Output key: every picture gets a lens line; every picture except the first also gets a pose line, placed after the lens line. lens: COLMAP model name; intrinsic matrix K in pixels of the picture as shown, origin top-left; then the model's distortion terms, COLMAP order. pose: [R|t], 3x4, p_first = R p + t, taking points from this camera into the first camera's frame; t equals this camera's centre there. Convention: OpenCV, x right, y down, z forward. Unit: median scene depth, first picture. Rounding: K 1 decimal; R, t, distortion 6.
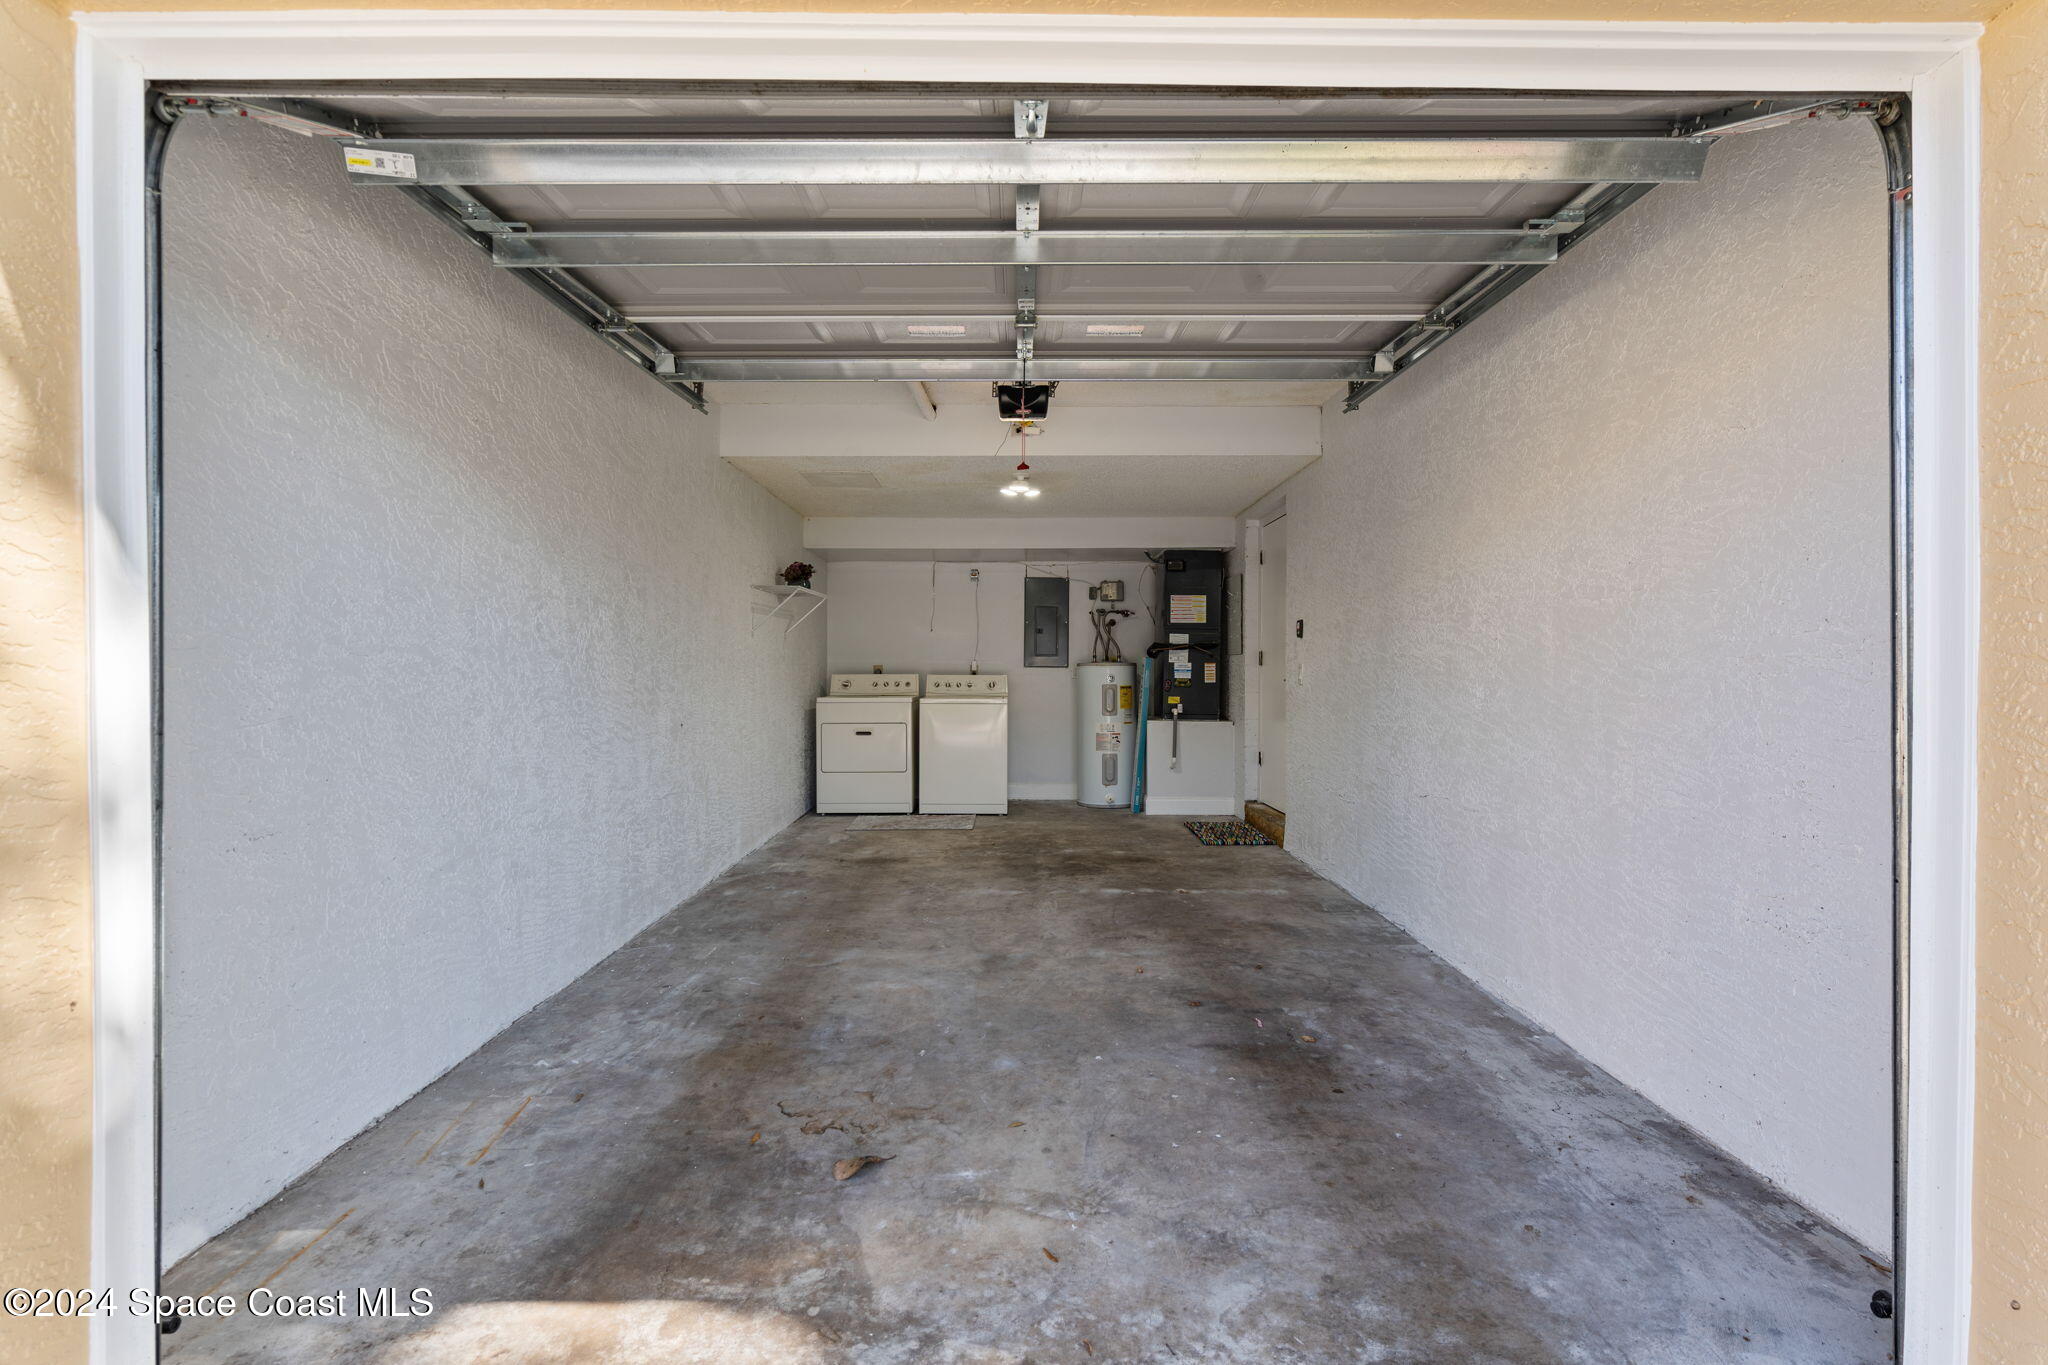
lens RADIAL K [[917.6, 0, 1029.8], [0, 917.6, 672.7], [0, 0, 1]] dist [-0.006078, 0.000236]
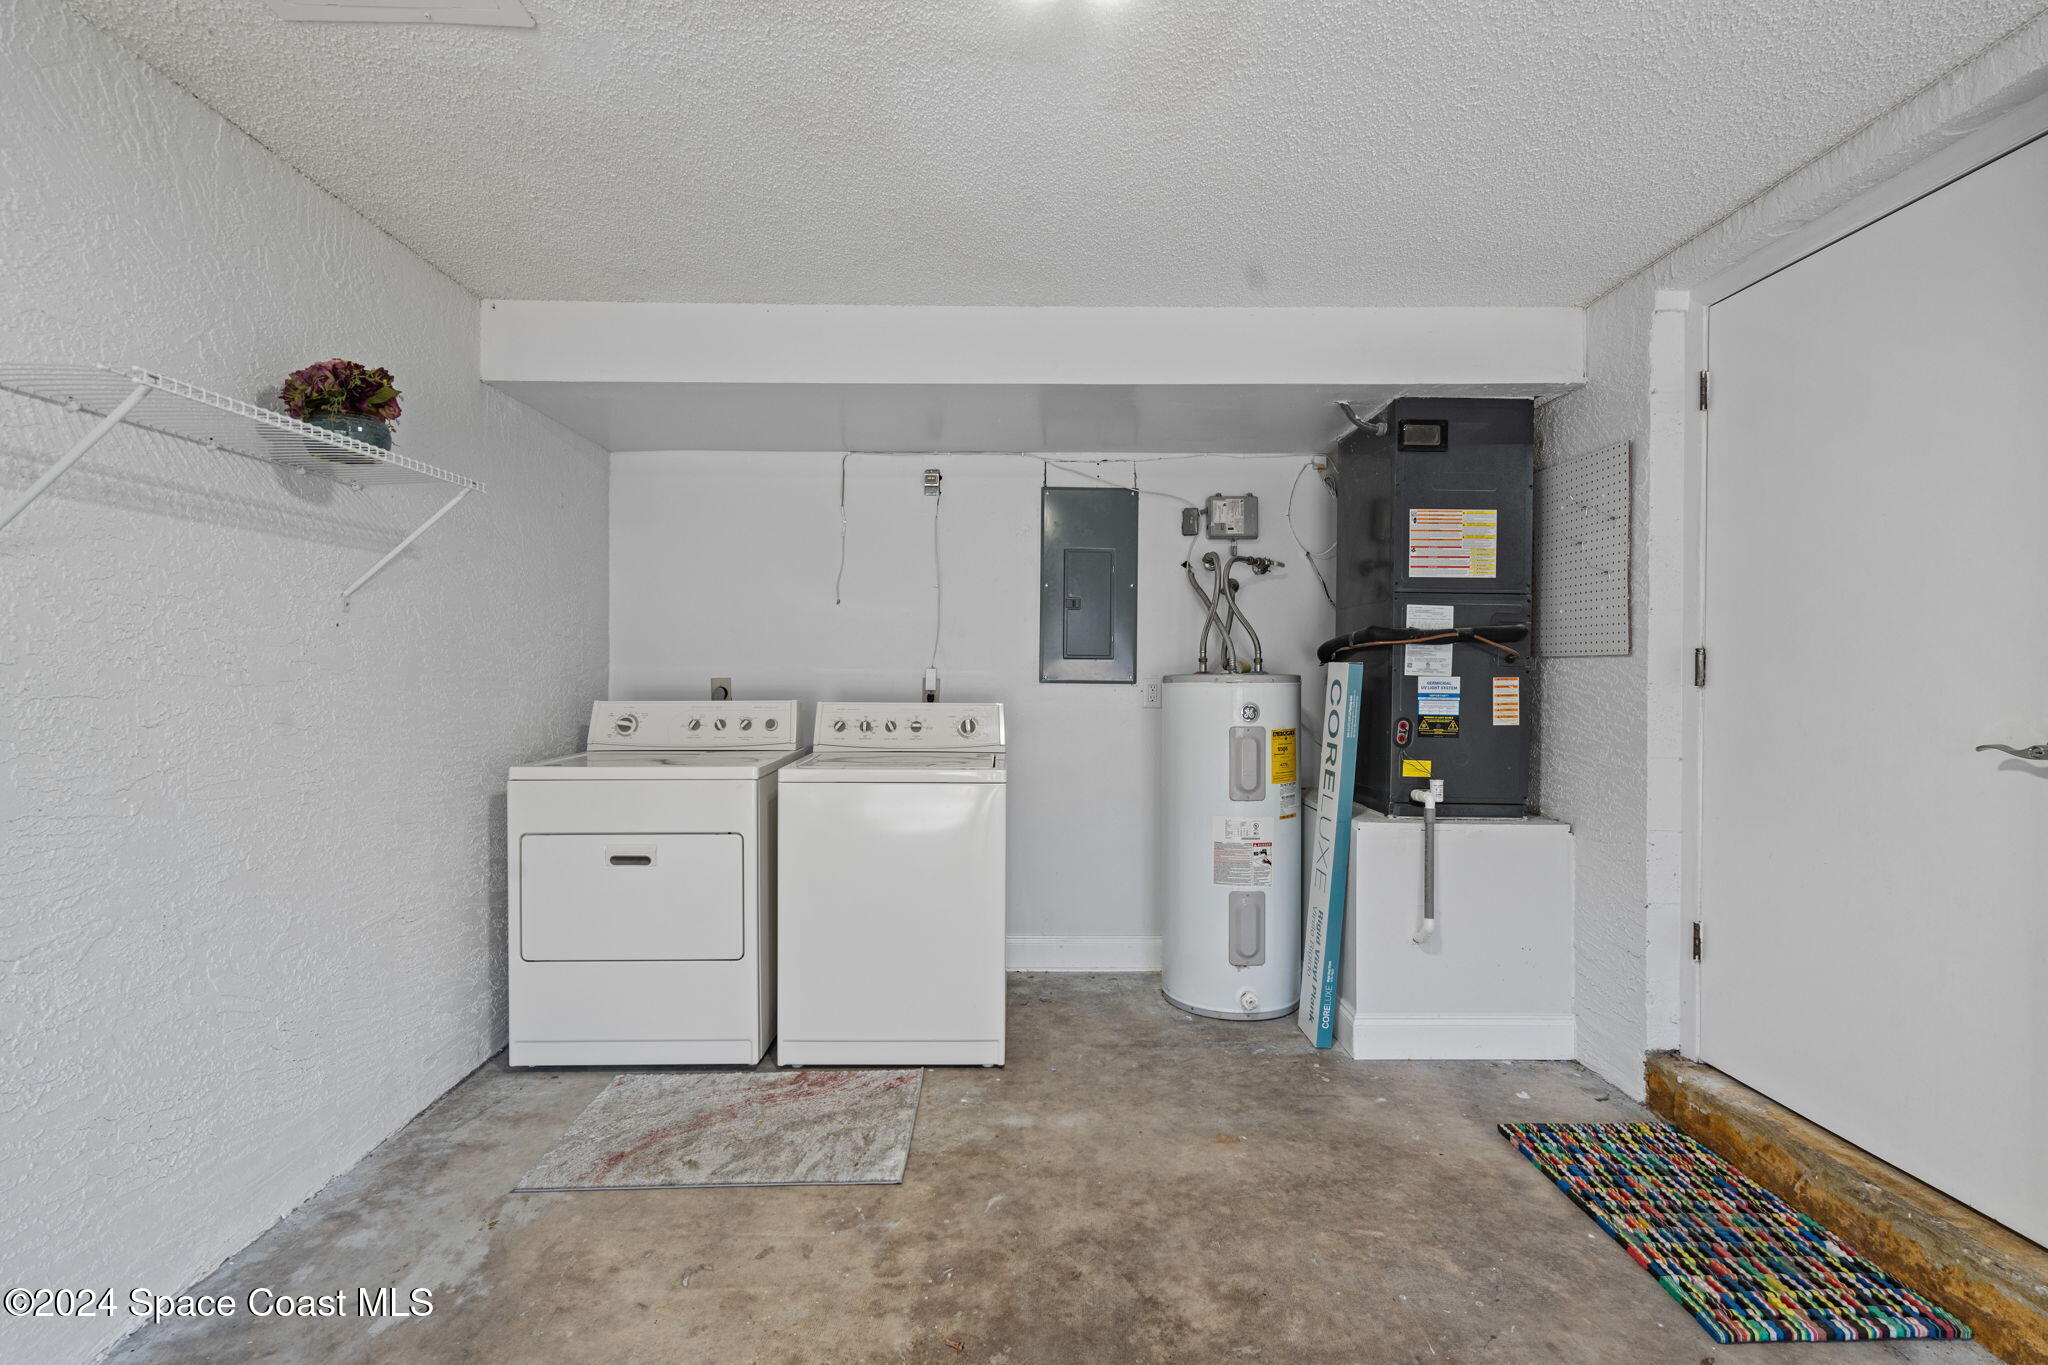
lens RADIAL K [[917.6, 0, 1029.8], [0, 917.6, 672.7], [0, 0, 1]] dist [-0.006078, 0.000236]
pose [[0.999968, 0.001136, 0.007965, -0.016408], [-0.001136, 0.999999, -0.000014, -0.011809], [-0.007965, 0.000005, 0.999968, 0.579529]]
